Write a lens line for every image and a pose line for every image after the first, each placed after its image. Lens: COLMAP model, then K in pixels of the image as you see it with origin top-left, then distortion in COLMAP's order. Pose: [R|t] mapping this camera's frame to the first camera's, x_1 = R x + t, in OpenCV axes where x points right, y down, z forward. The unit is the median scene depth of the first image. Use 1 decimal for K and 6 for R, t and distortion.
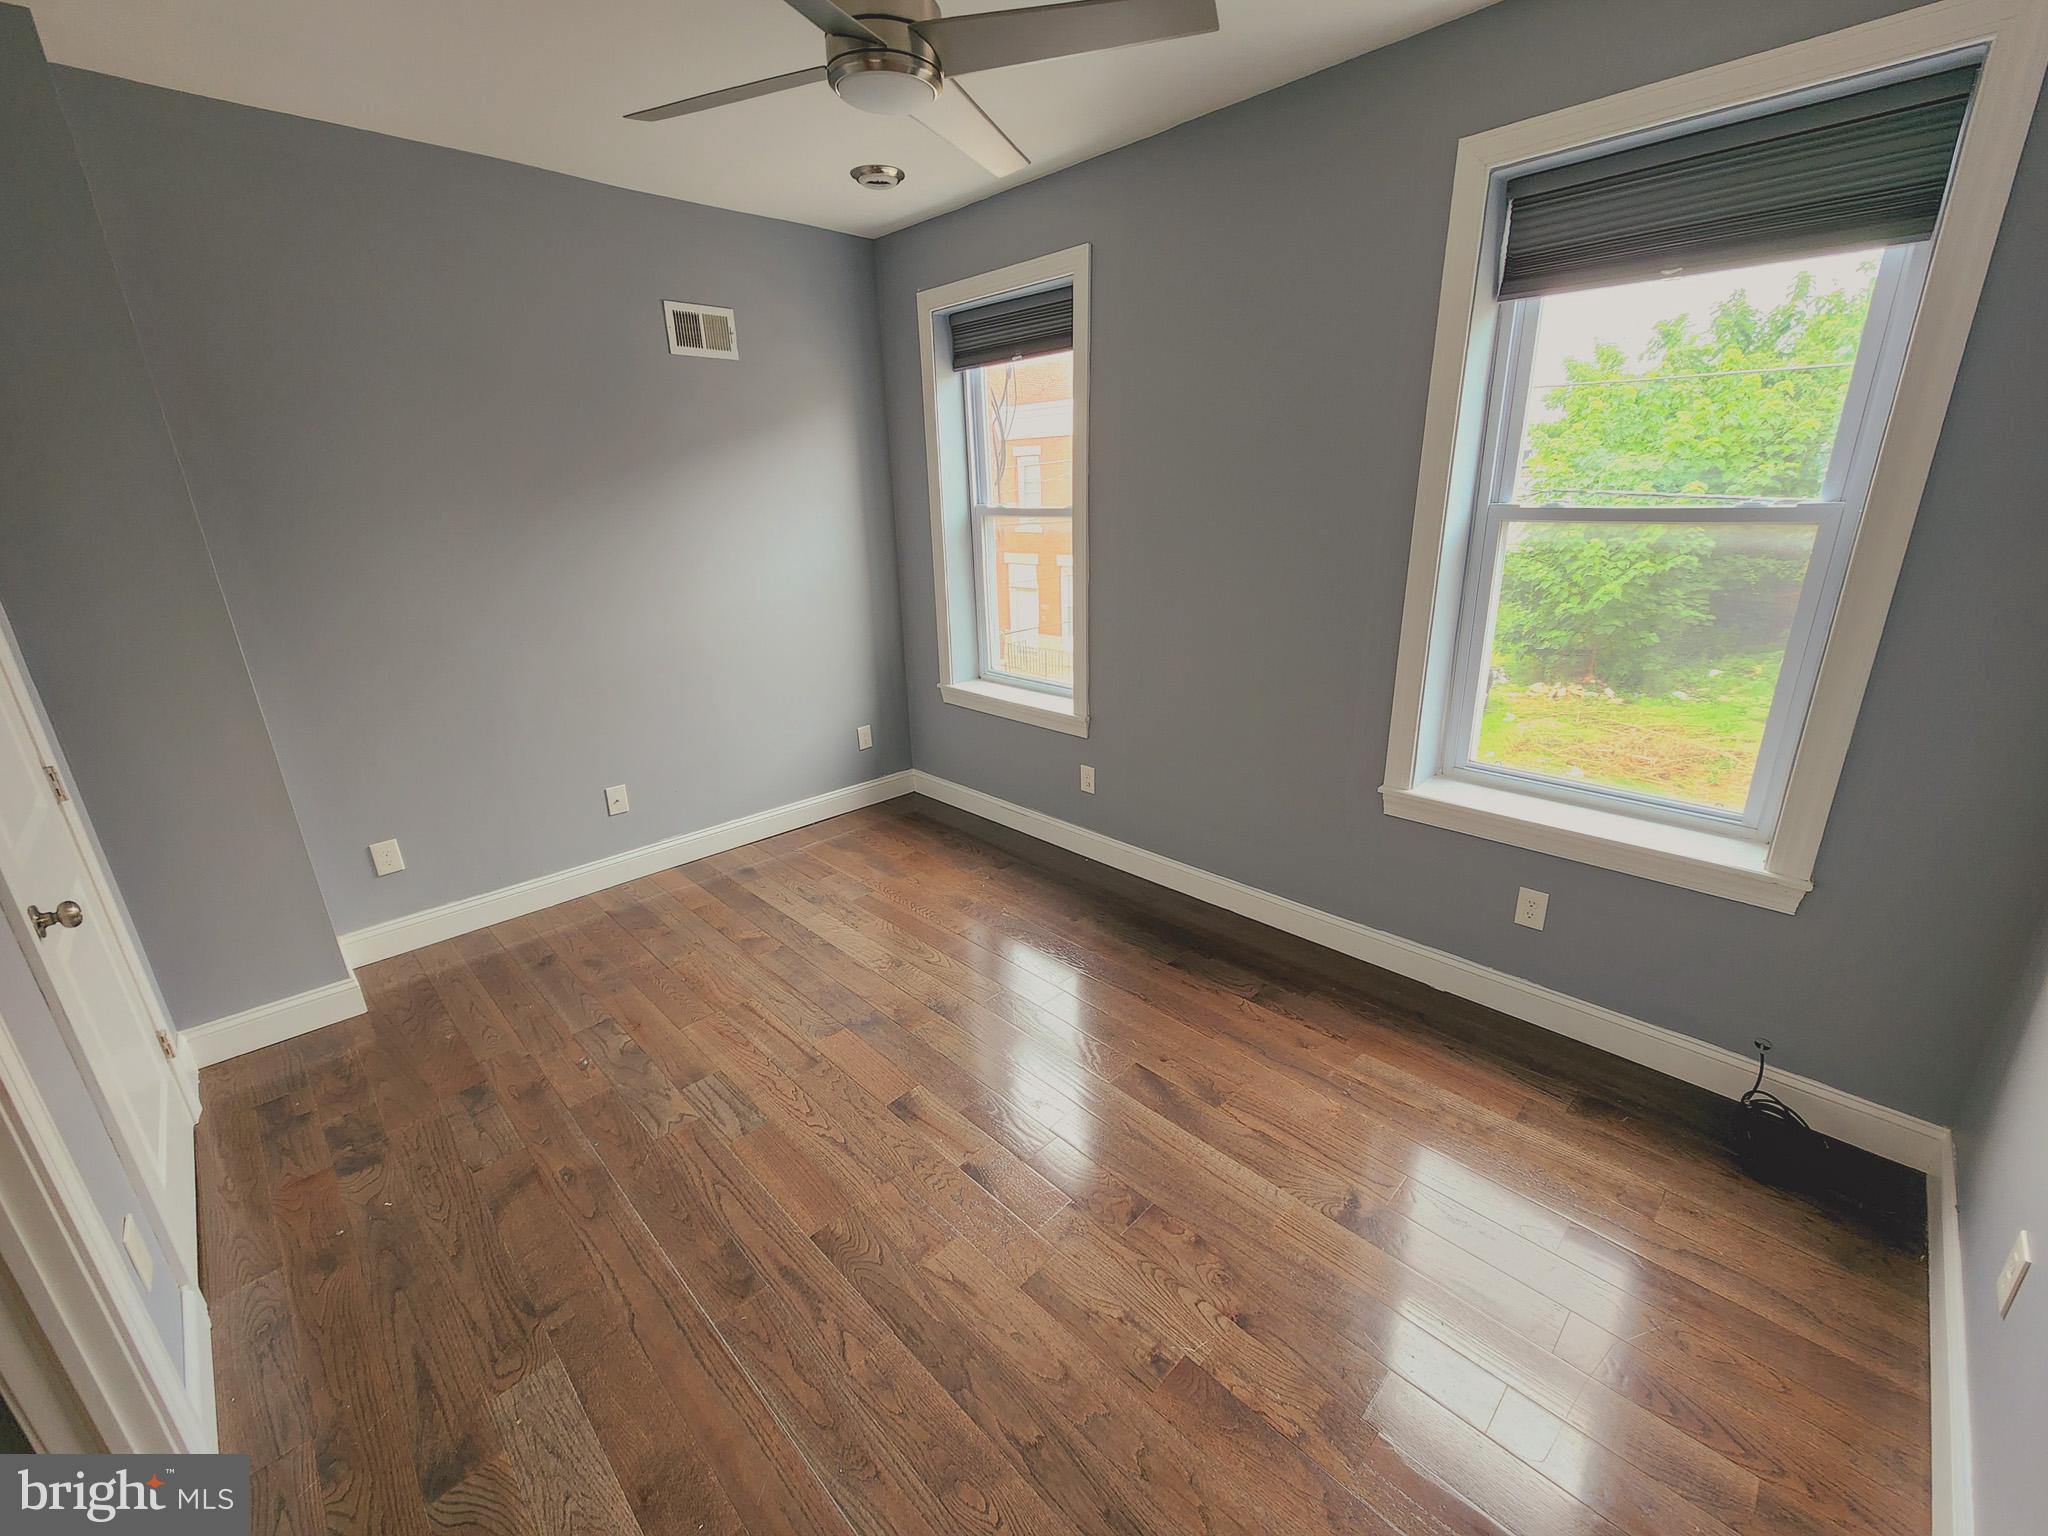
lens RADIAL K [[837.2, 0, 1029.6], [0, 837.2, 766.7], [0, 0, 1]] dist [0.000872, -0.000581]
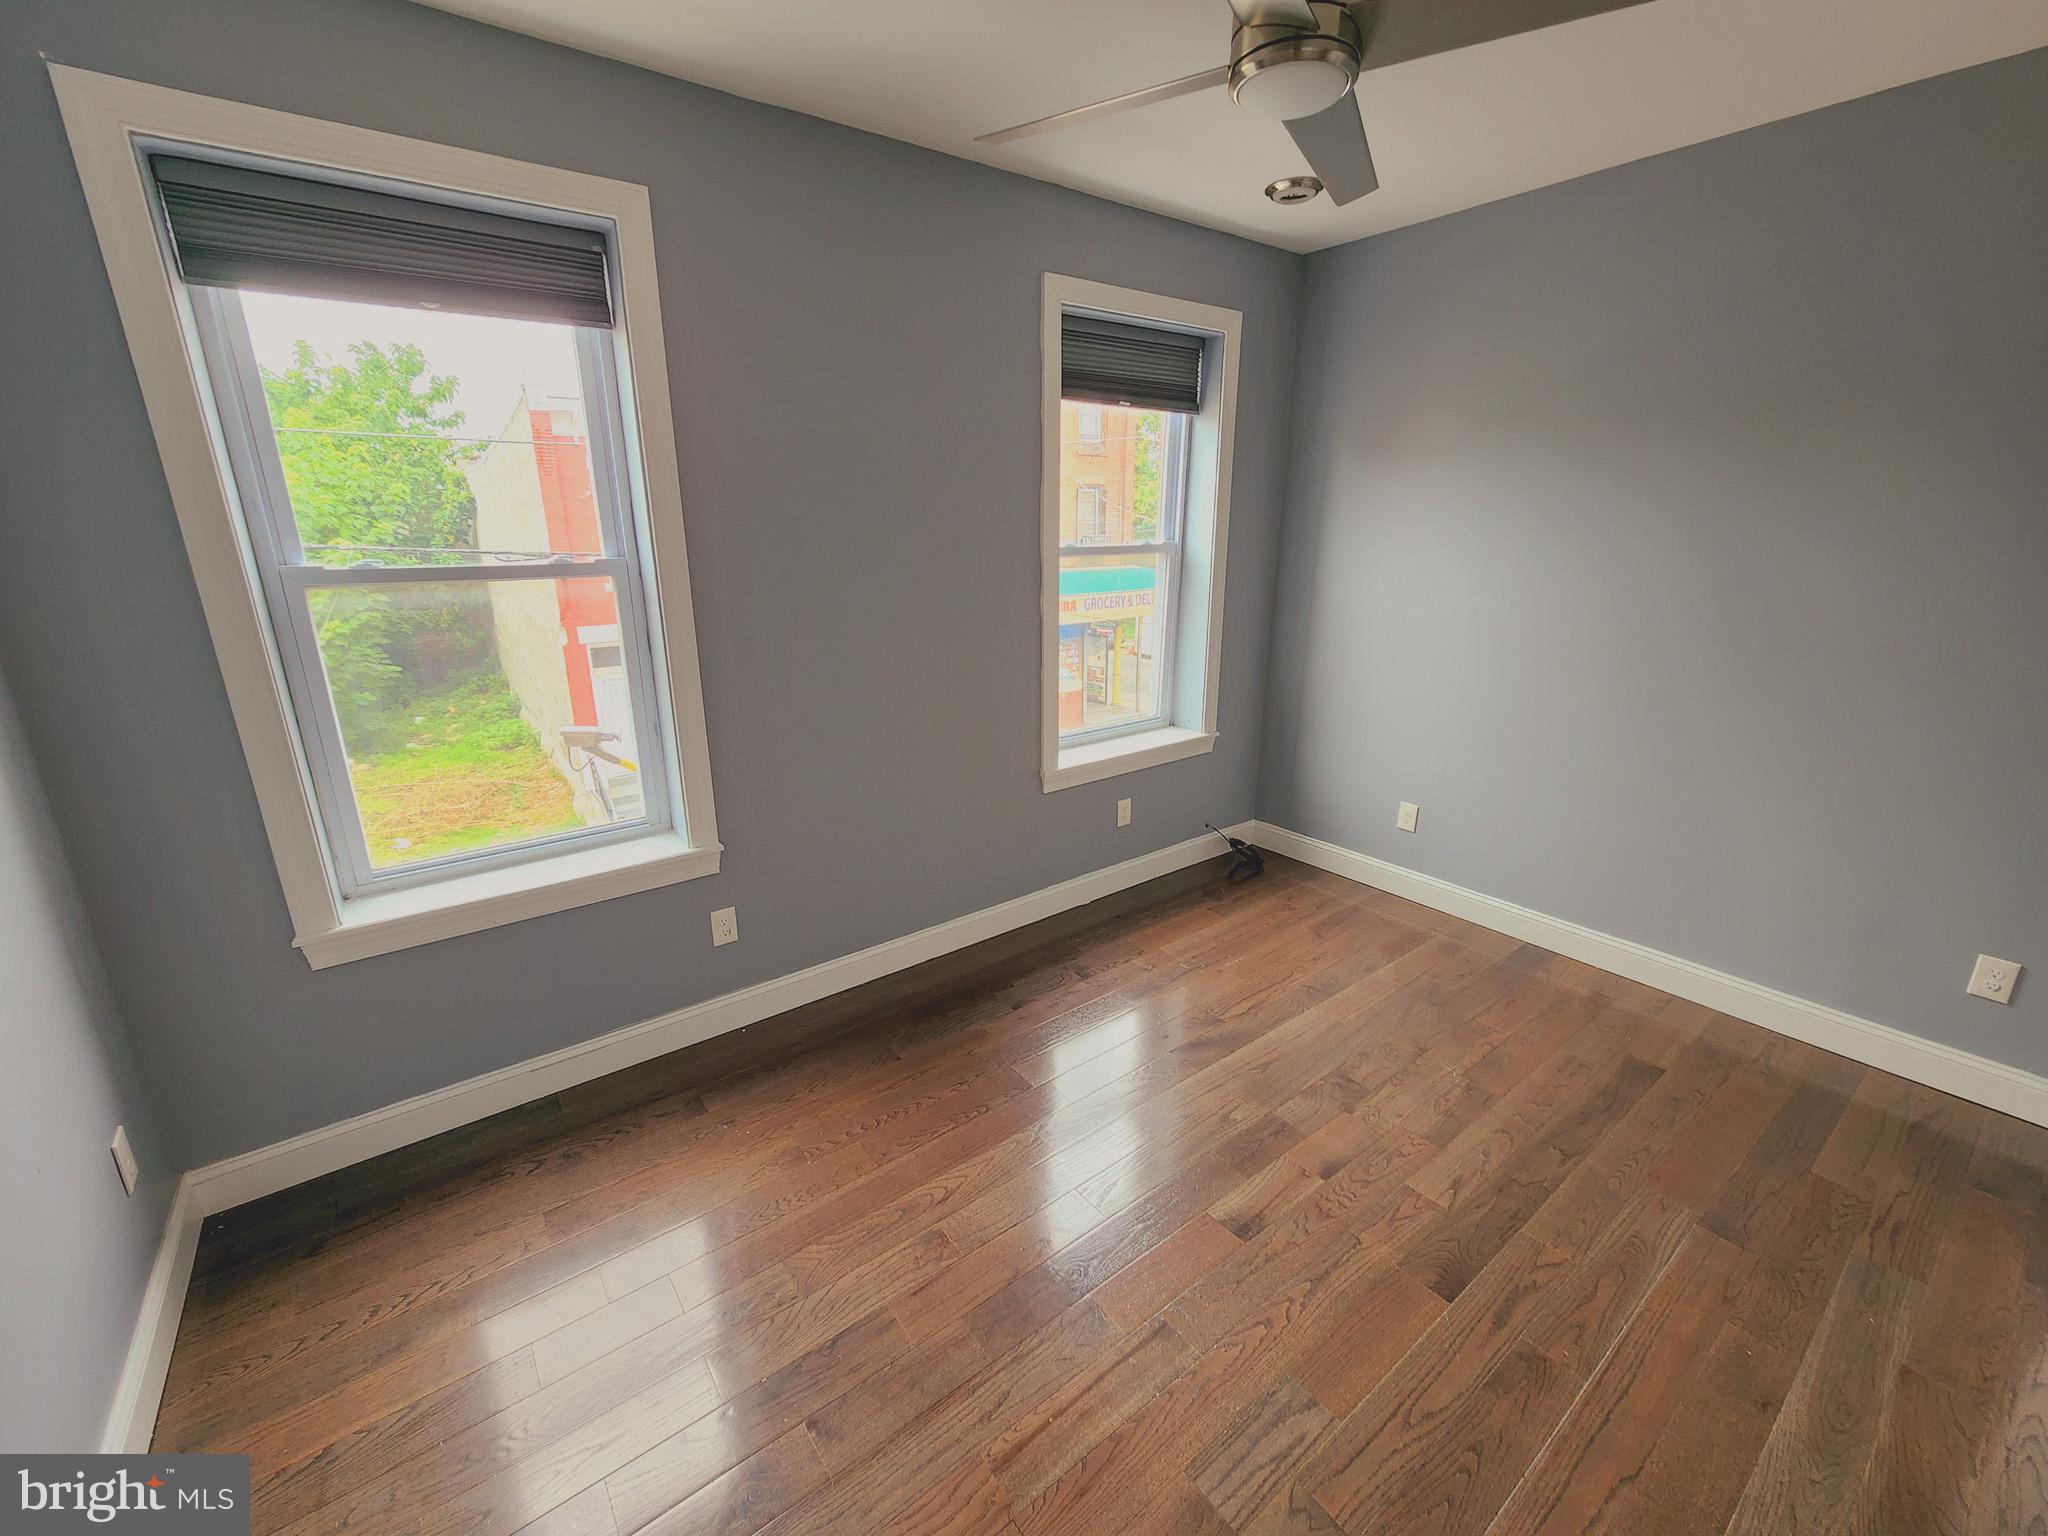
lens RADIAL K [[867.1, 0, 1020.6], [0, 867.1, 763.8], [0, 0, 1]] dist [0.026229, -0.011284]
pose [[0.118225, -0.243583, 0.962647, -0.963548], [0.322367, 0.926352, 0.194809, -0.293404], [-0.939203, 0.287295, 0.188041, 0.946343]]
